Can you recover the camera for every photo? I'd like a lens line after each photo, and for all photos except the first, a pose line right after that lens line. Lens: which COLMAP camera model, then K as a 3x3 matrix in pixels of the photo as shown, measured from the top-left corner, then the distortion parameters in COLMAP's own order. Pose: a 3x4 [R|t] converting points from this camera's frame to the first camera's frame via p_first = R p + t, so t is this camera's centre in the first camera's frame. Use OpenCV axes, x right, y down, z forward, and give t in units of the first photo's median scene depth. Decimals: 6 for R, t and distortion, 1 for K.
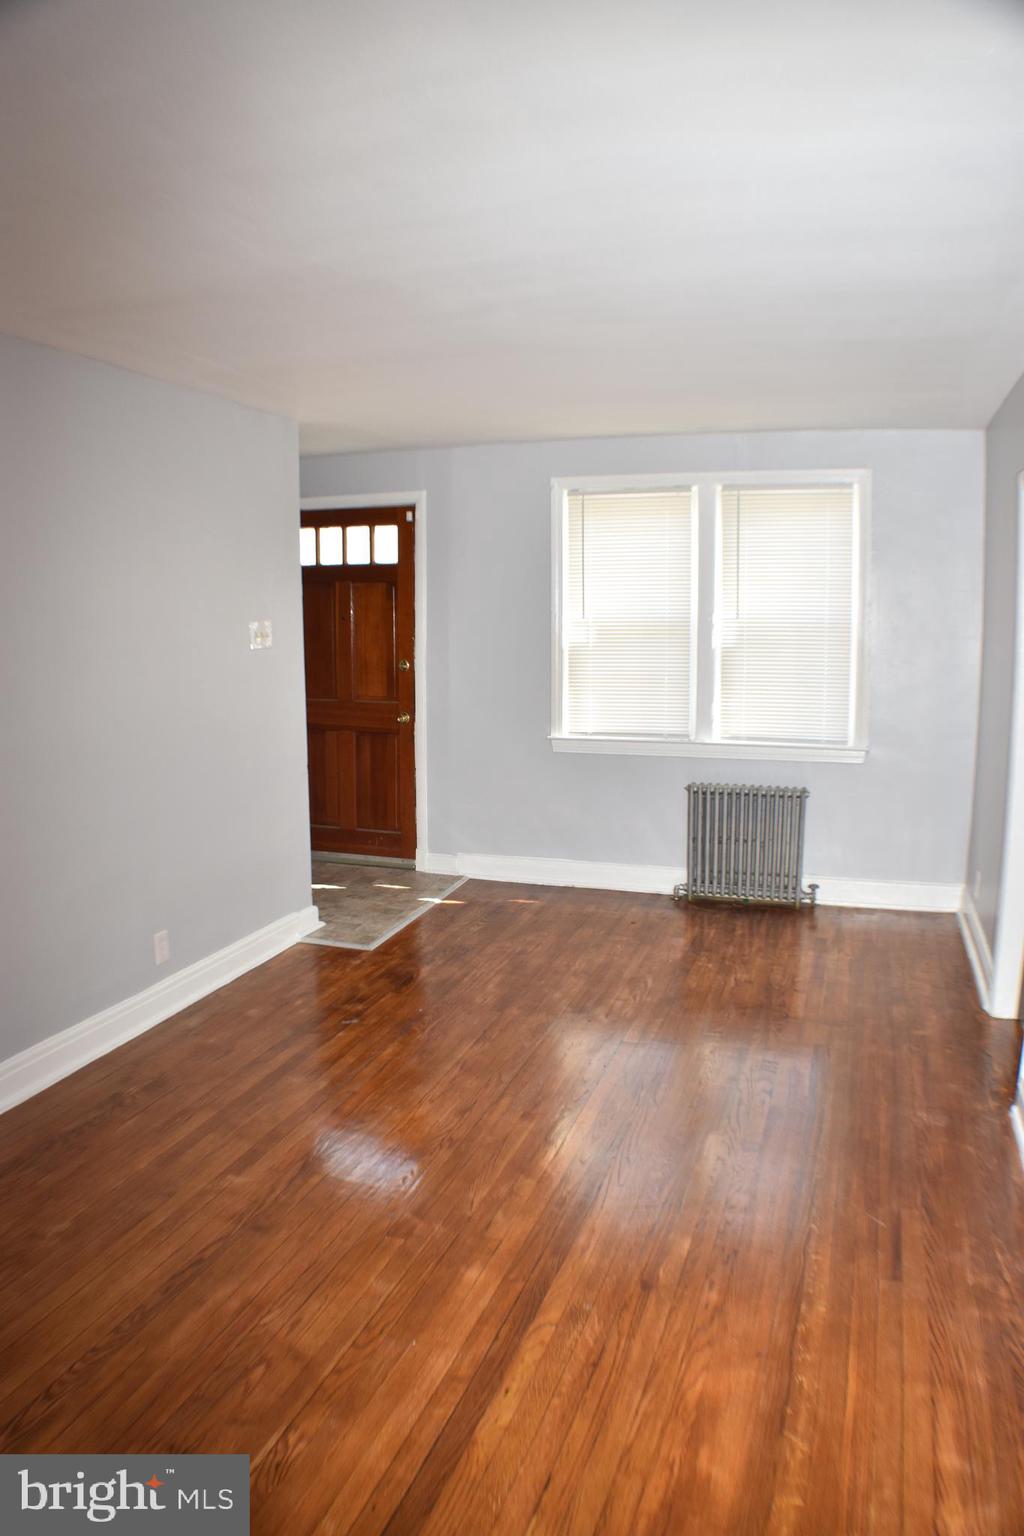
lens RADIAL K [[1079.5, 0, 512.0], [0, 1079.5, 768.0], [0, 0, 1]] dist [-0.157326, 0.008278]
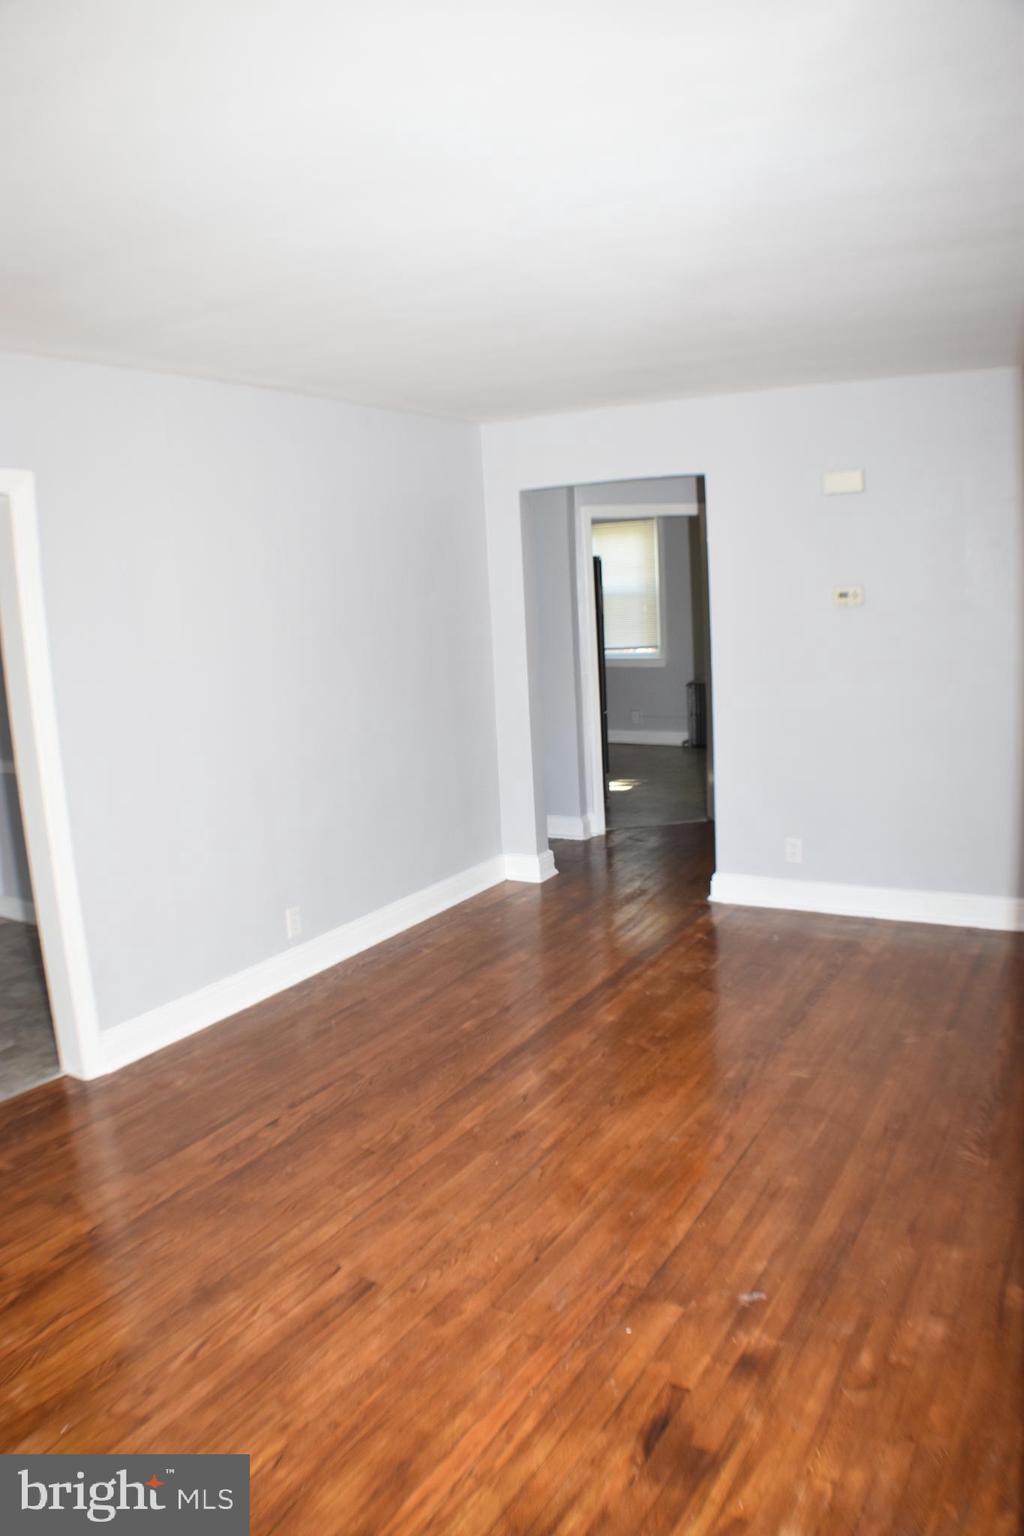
lens RADIAL K [[1079.5, 0, 512.0], [0, 1079.5, 768.0], [0, 0, 1]] dist [-0.157326, 0.008278]
pose [[-0.976612, 0.016999, 0.214338, -0.149822], [0.081977, 0.951008, 0.298098, -0.223724], [-0.198770, 0.308697, -0.930159, 1.478341]]
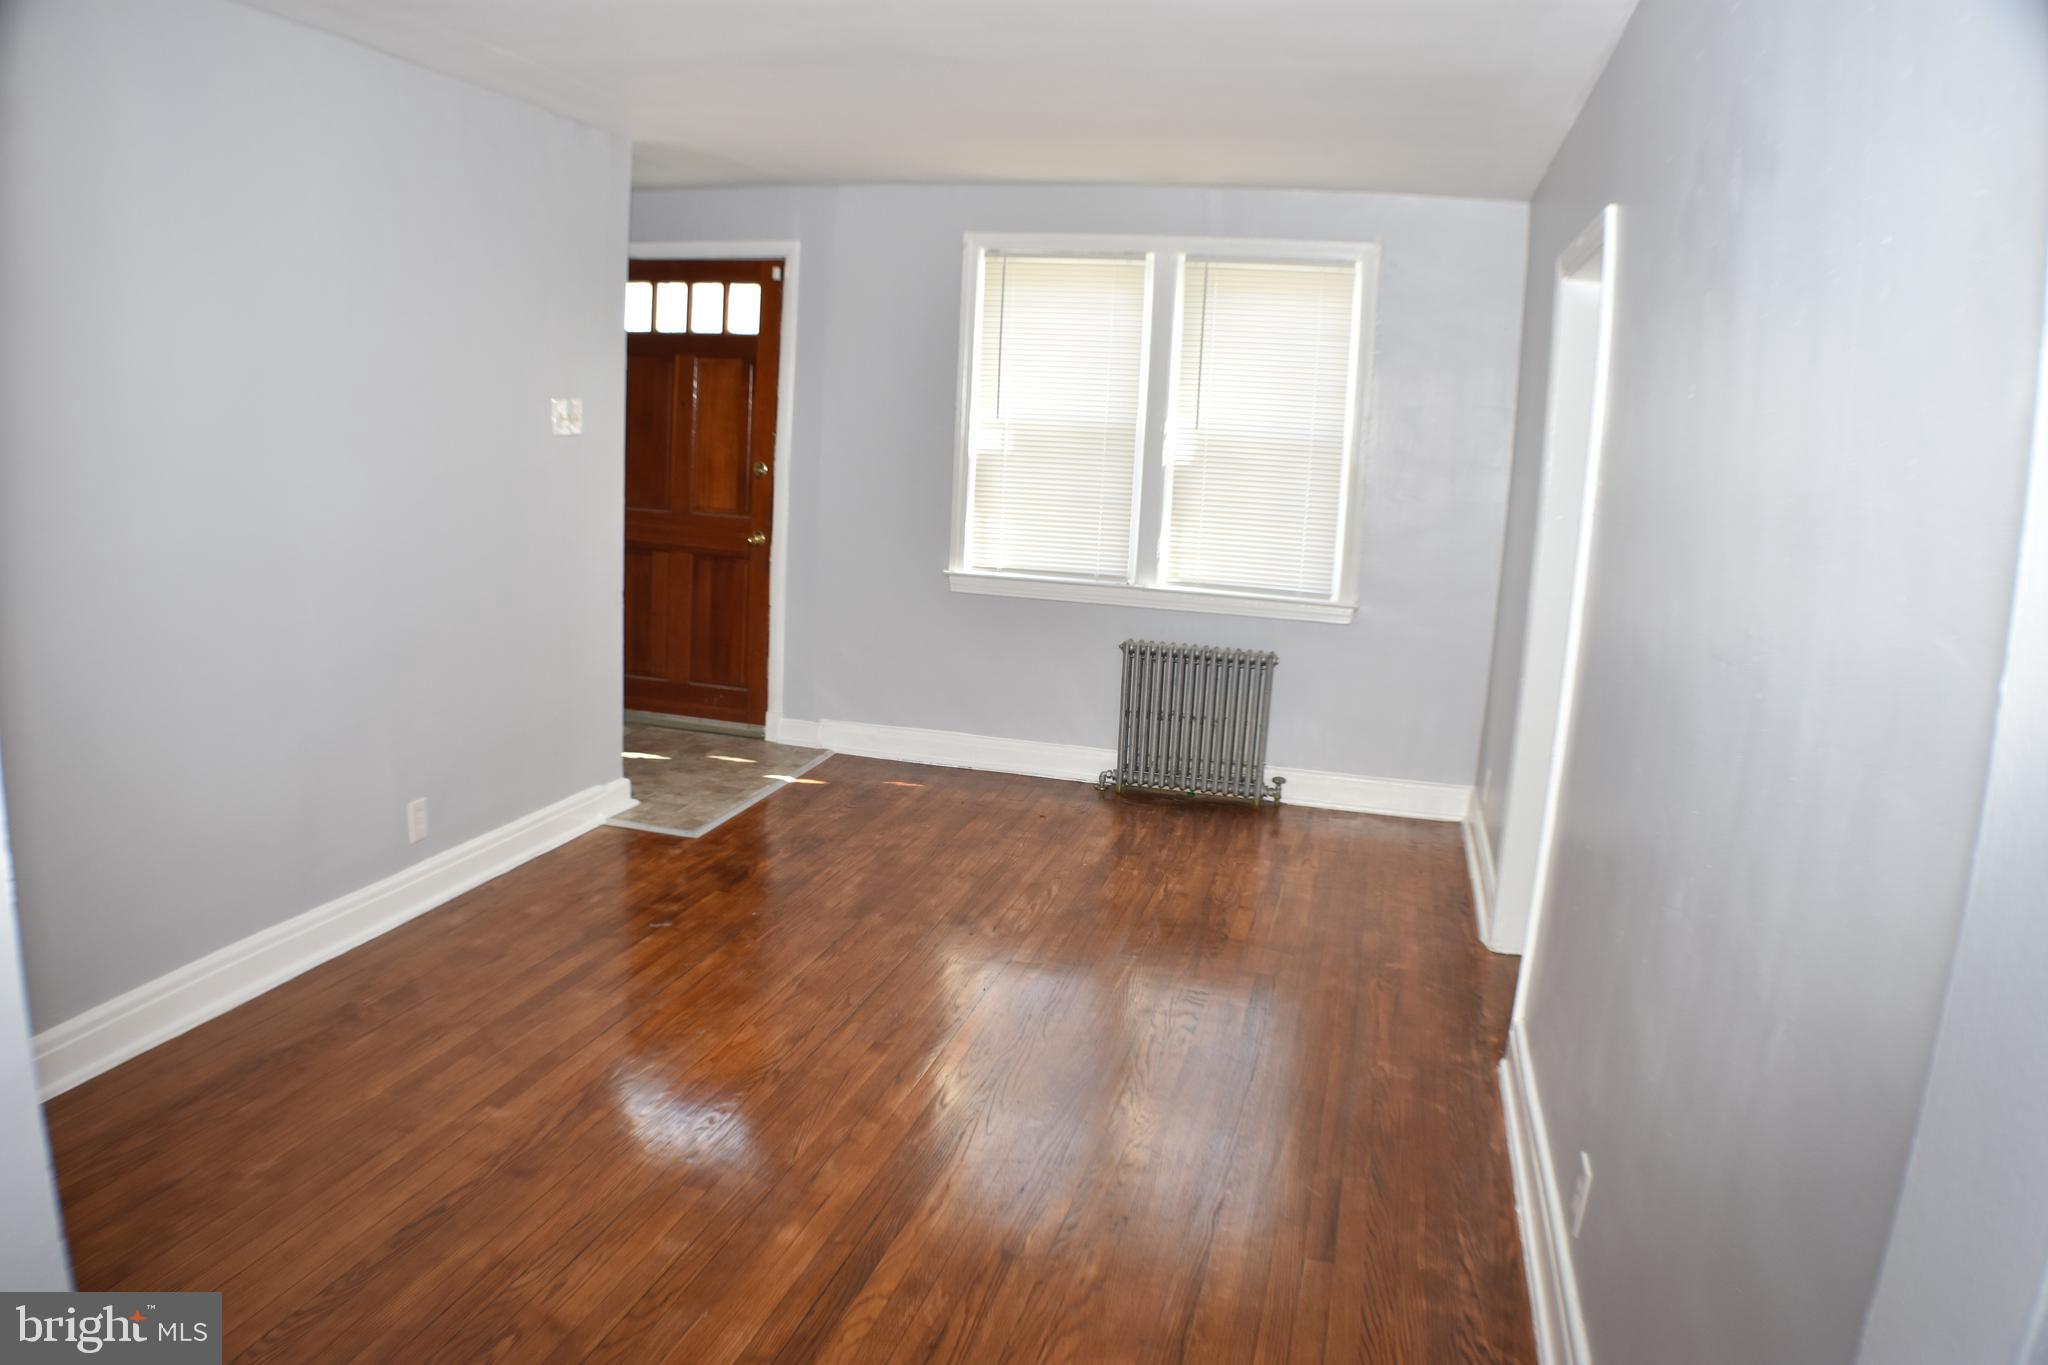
lens RADIAL K [[1439.3, 0, 1027.3], [0, 1439.3, 669.0], [0, 0, 1]] dist [-0.157326, 0.008278]
pose [[0.996397, 0.042383, 0.073467, 0.028603], [-0.044409, 0.998671, 0.026153, 0.015690], [-0.072261, -0.029321, 0.996955, -0.031079]]
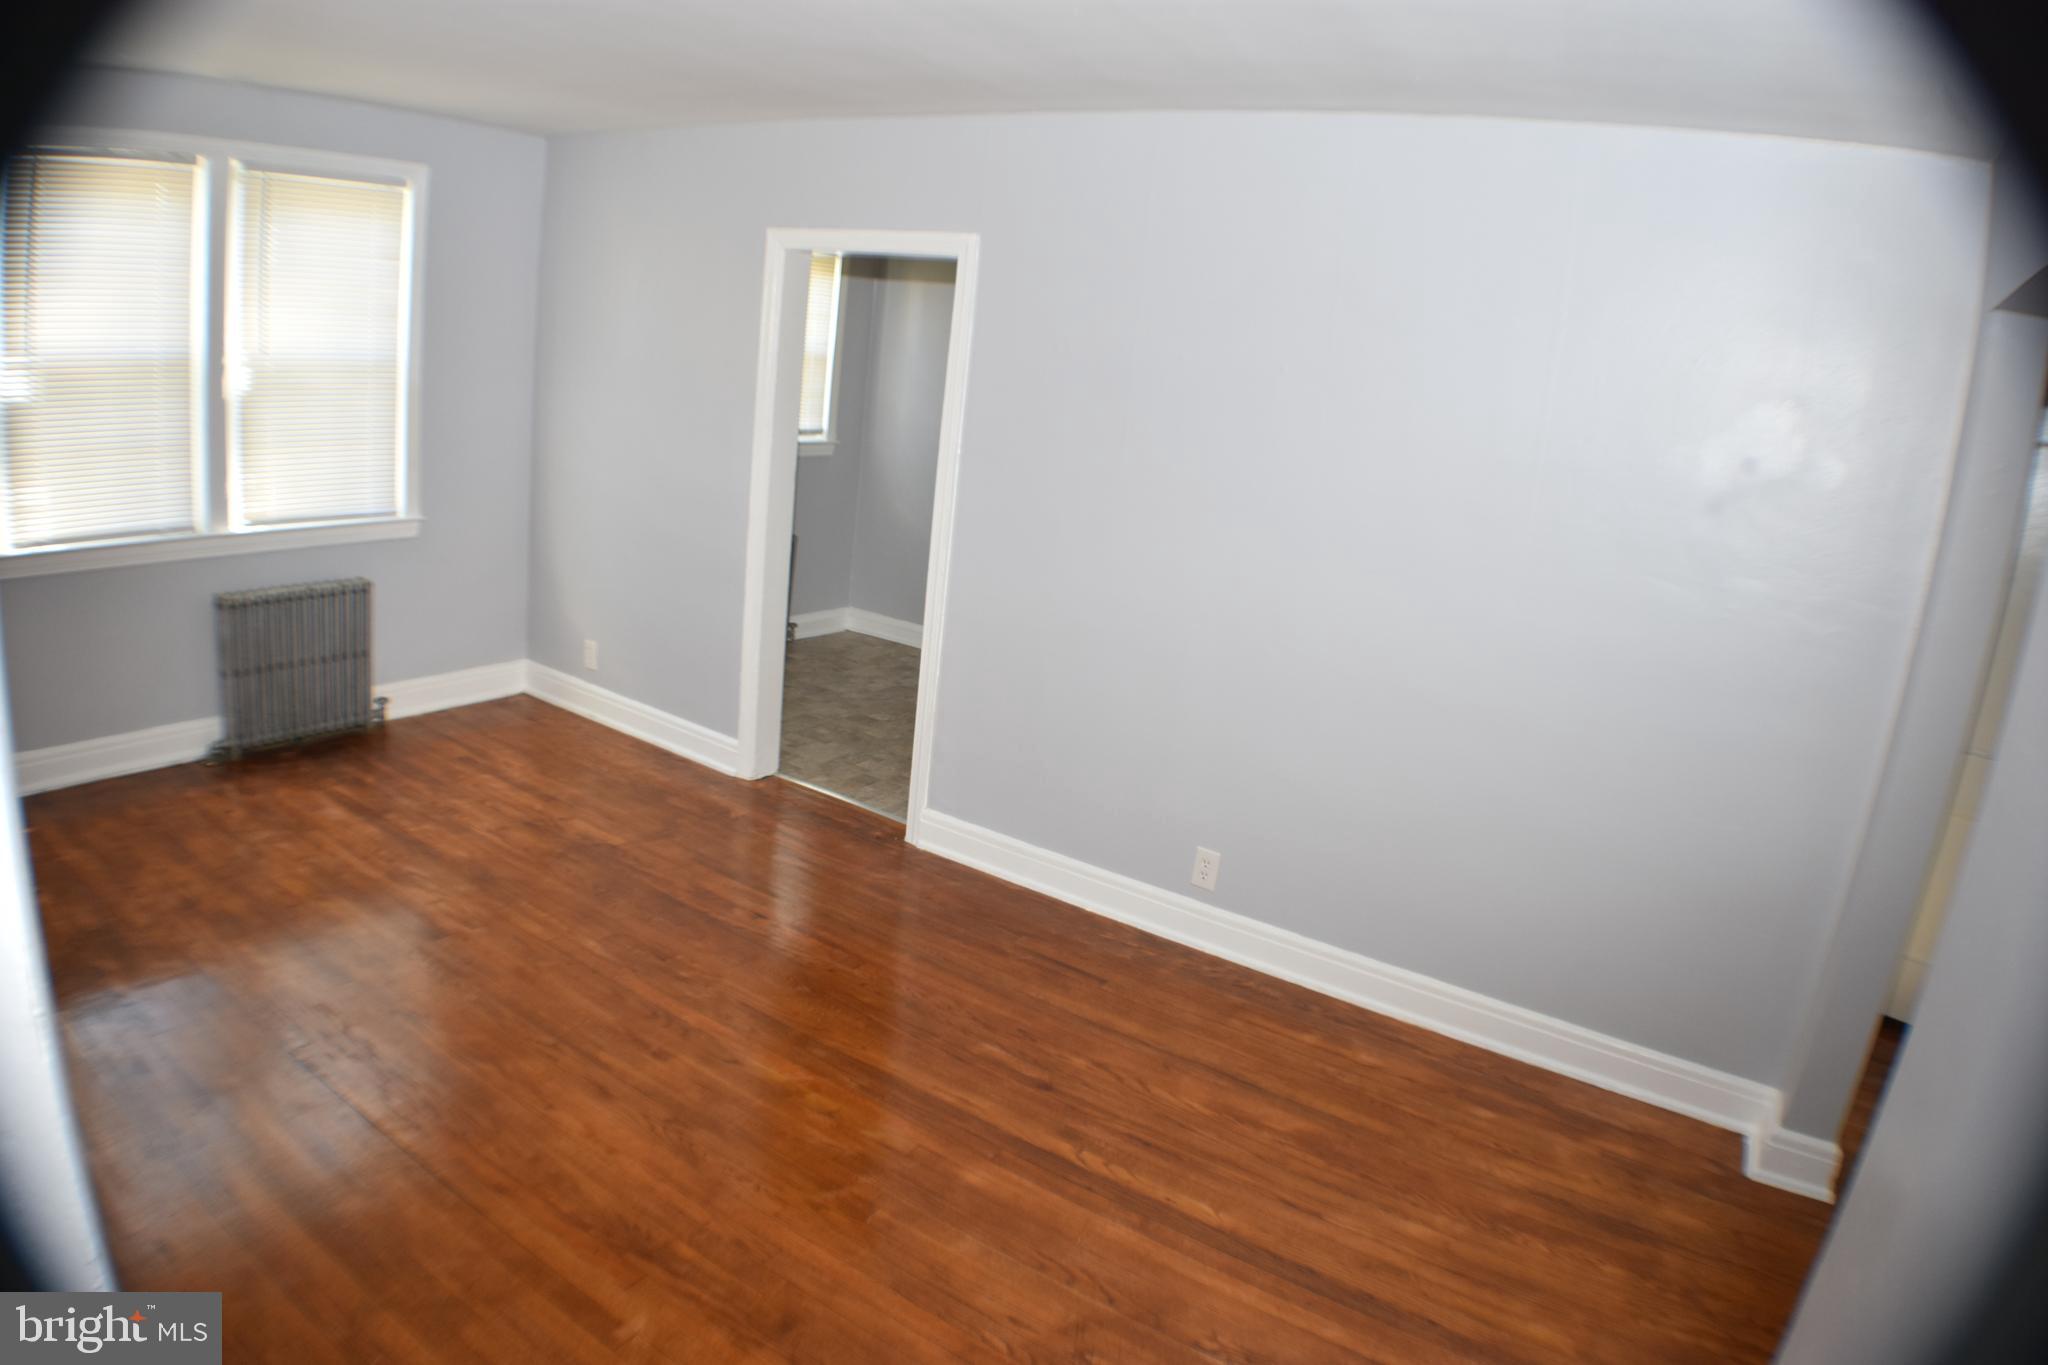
lens RADIAL K [[1252.8, 0, 1029.5], [0, 1252.8, 684.6], [0, 0, 1]] dist [-0.152823, 0.000958]
pose [[0.255506, -0.218533, 0.941785, -0.572043], [0.037048, 0.975617, 0.216332, -0.098952], [-0.966097, -0.020383, 0.257372, 0.420969]]
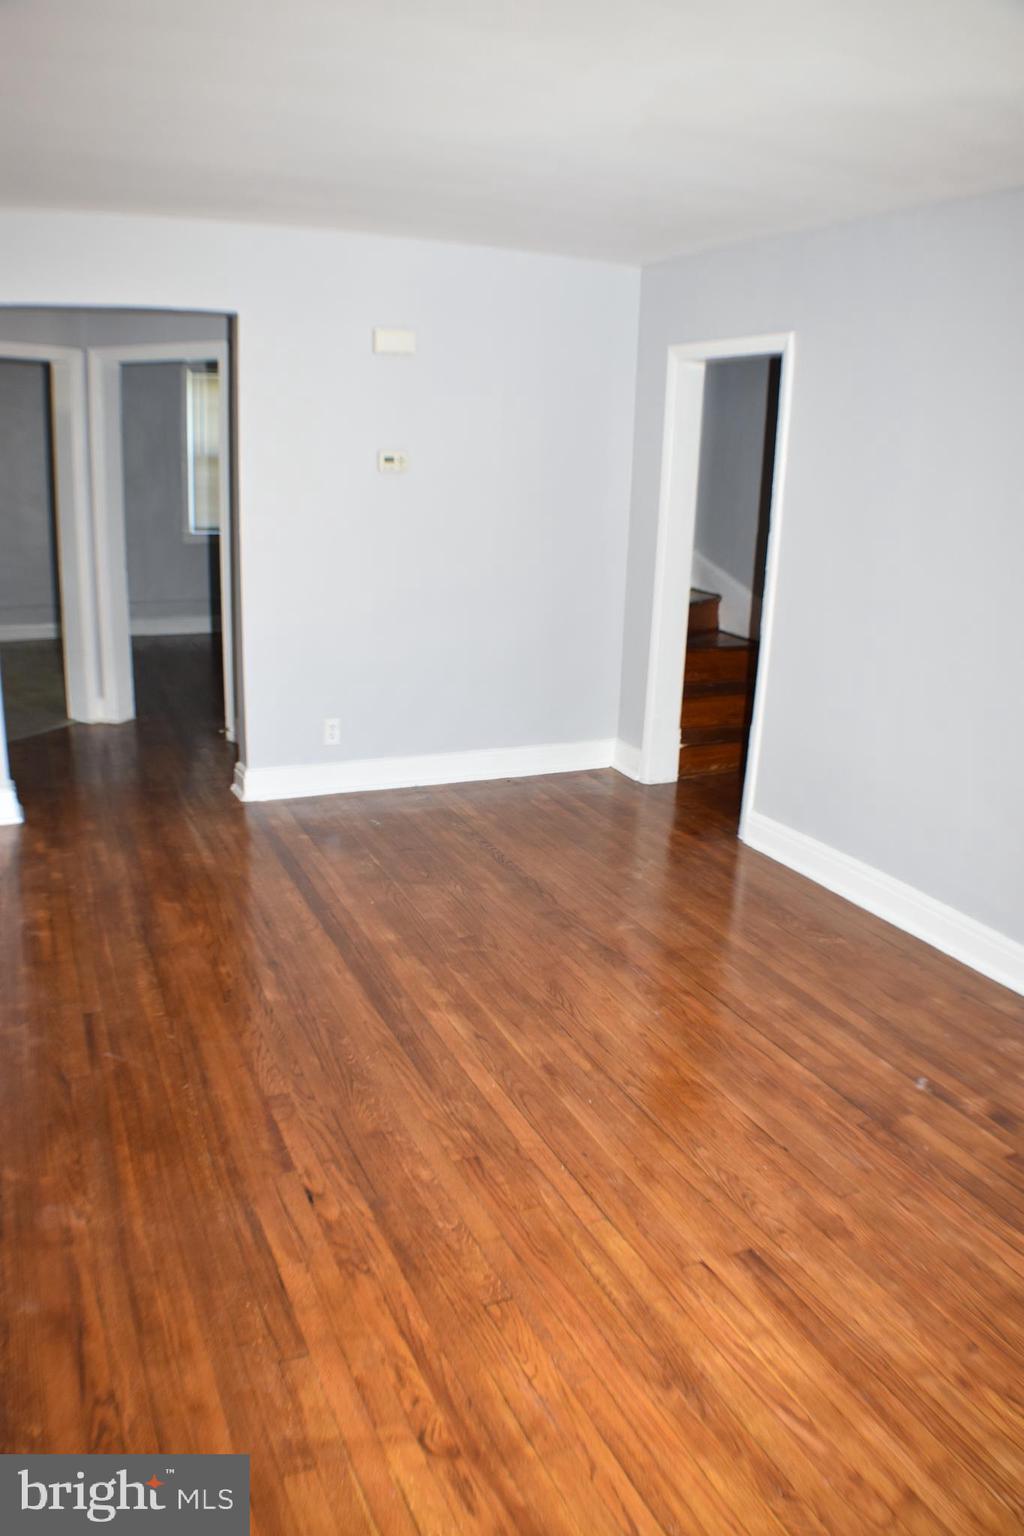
lens RADIAL K [[1079.5, 0, 512.0], [0, 1079.5, 768.0], [0, 0, 1]] dist [-0.157326, 0.008278]
pose [[-0.733931, 0.165925, -0.658646, 0.456535], [-0.131597, 0.916592, 0.377546, -0.170279], [0.666354, 0.363768, -0.650880, 1.197167]]
